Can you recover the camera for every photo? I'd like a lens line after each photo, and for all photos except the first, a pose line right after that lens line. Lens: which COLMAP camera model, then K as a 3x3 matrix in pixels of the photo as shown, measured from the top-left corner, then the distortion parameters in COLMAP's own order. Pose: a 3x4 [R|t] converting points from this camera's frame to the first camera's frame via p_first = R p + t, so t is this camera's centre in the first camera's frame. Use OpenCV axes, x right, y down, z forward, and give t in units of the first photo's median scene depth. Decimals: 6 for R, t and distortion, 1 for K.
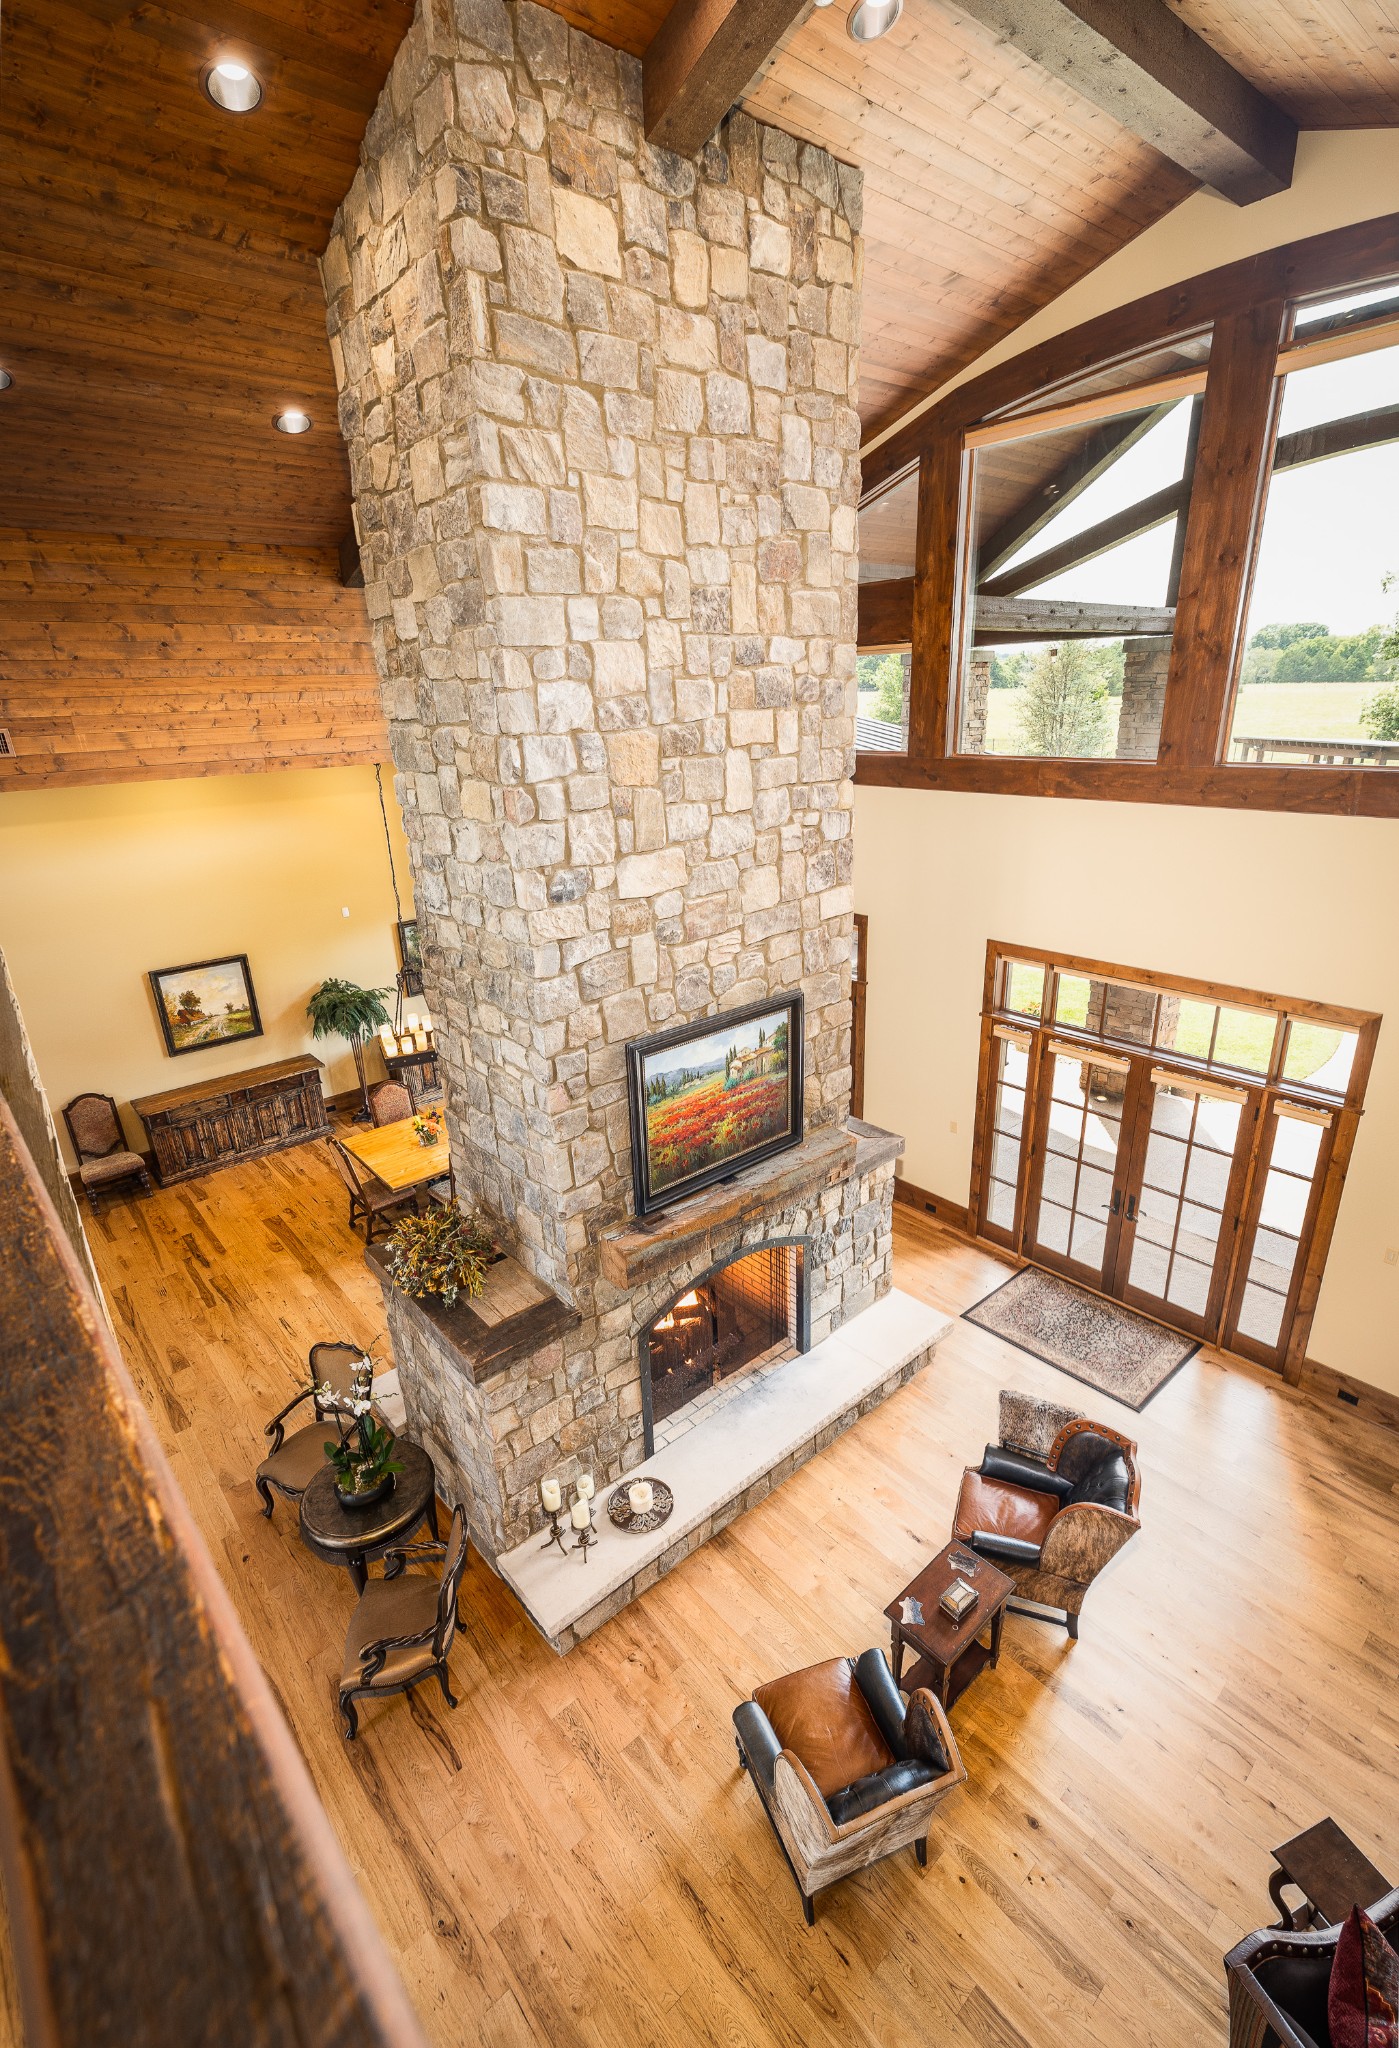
lens RADIAL K [[928.6, 0, 715.6], [0, 928.6, 1025.1], [0, 0, 1]] dist [0.004378, 0.000650]
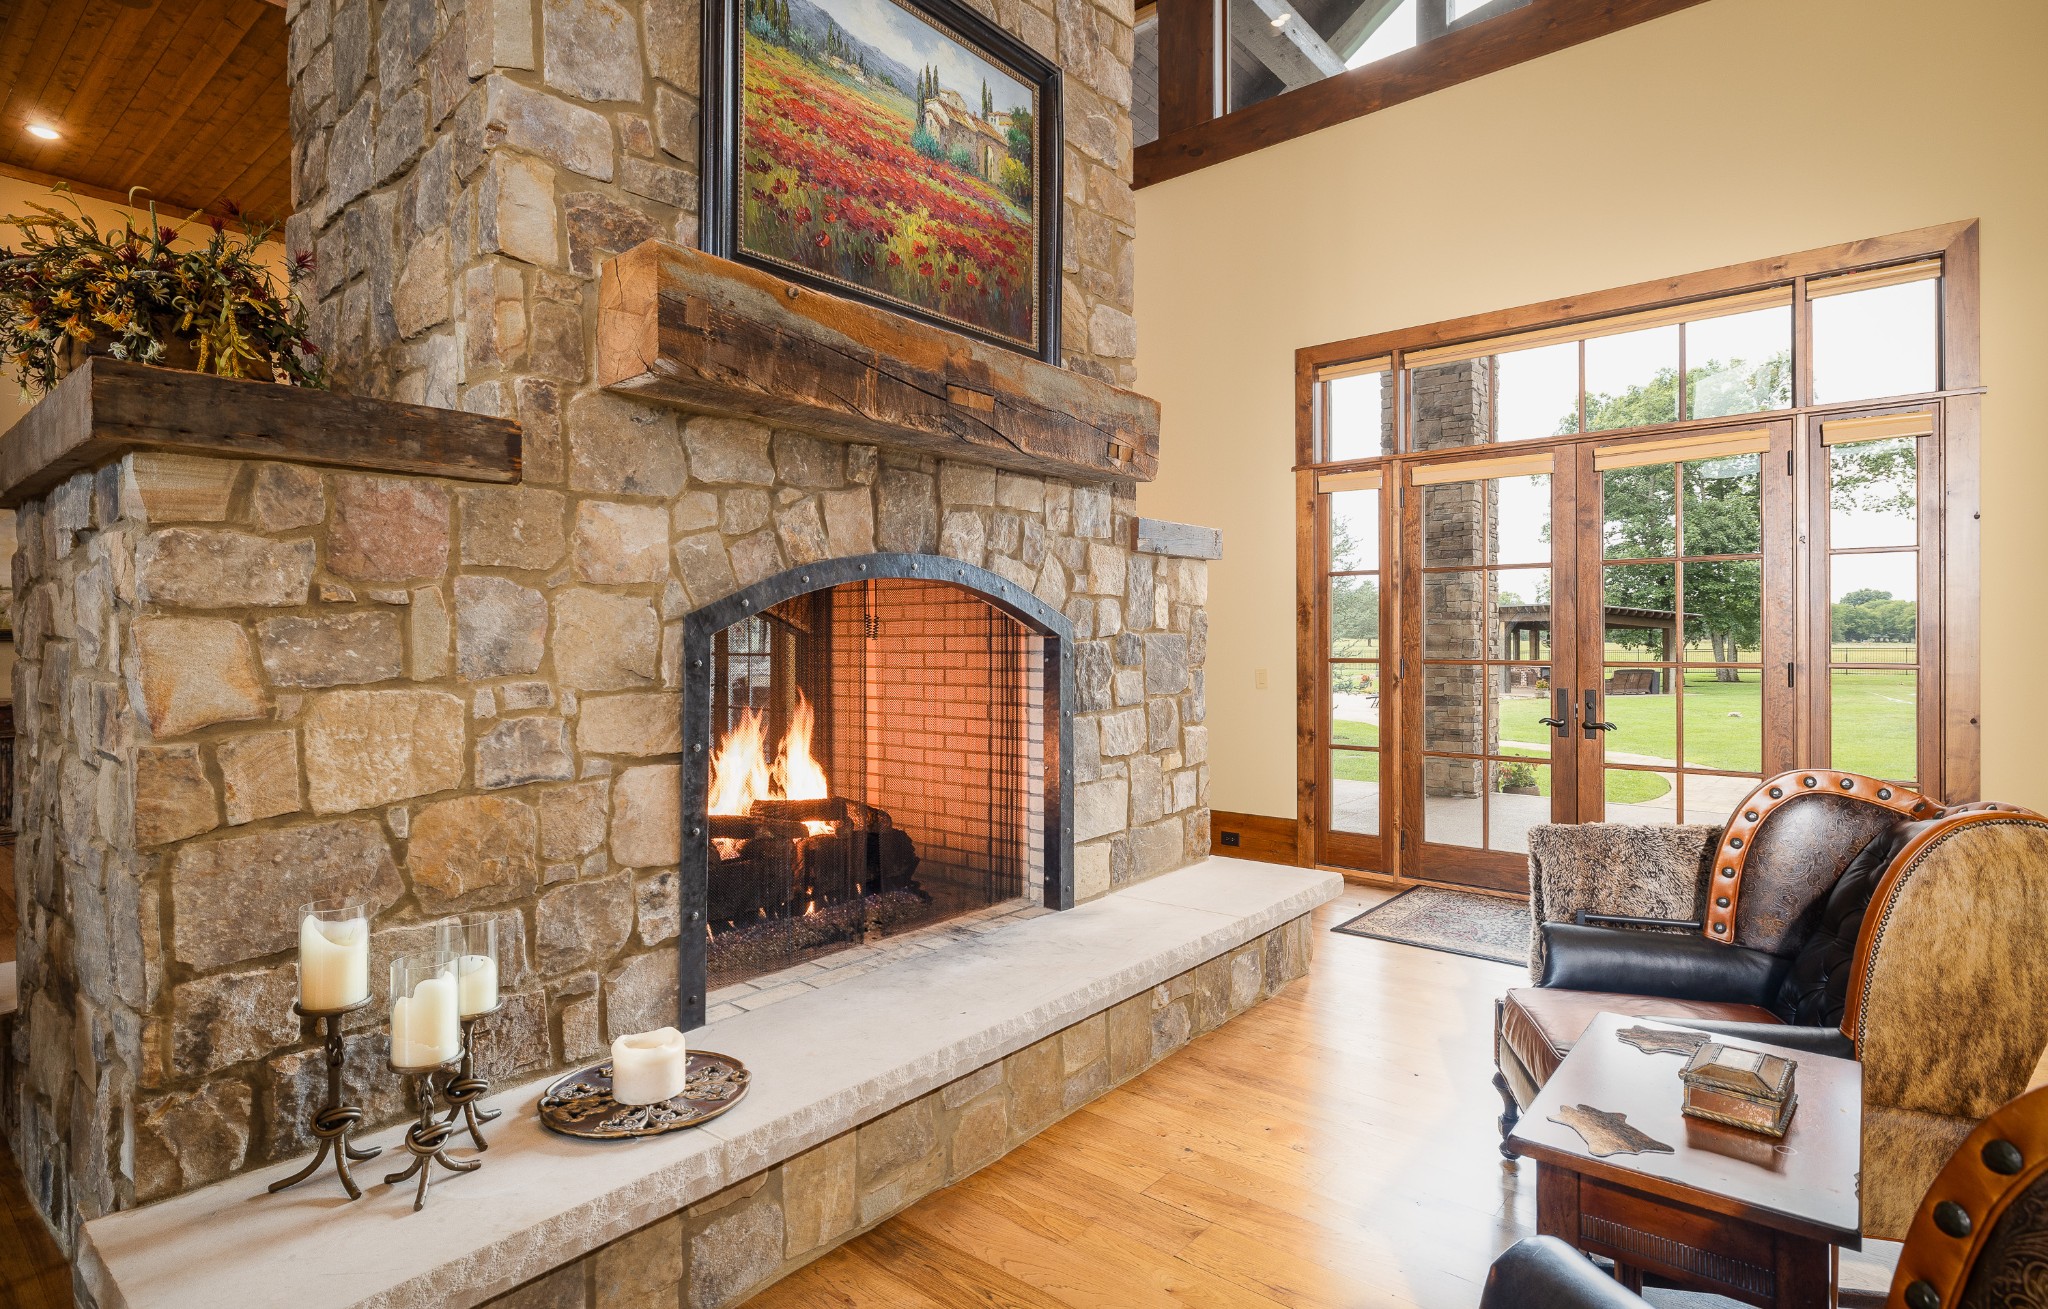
lens RADIAL K [[1047.1, 0, 1023.6], [0, 1047.1, 636.2], [0, 0, 1]] dist [0.000555, 0.000187]
pose [[0.988090, 0.030224, 0.150878, -0.008257], [0.024264, 0.937650, -0.346733, 0.502178], [-0.151951, 0.346264, 0.925749, 0.579954]]
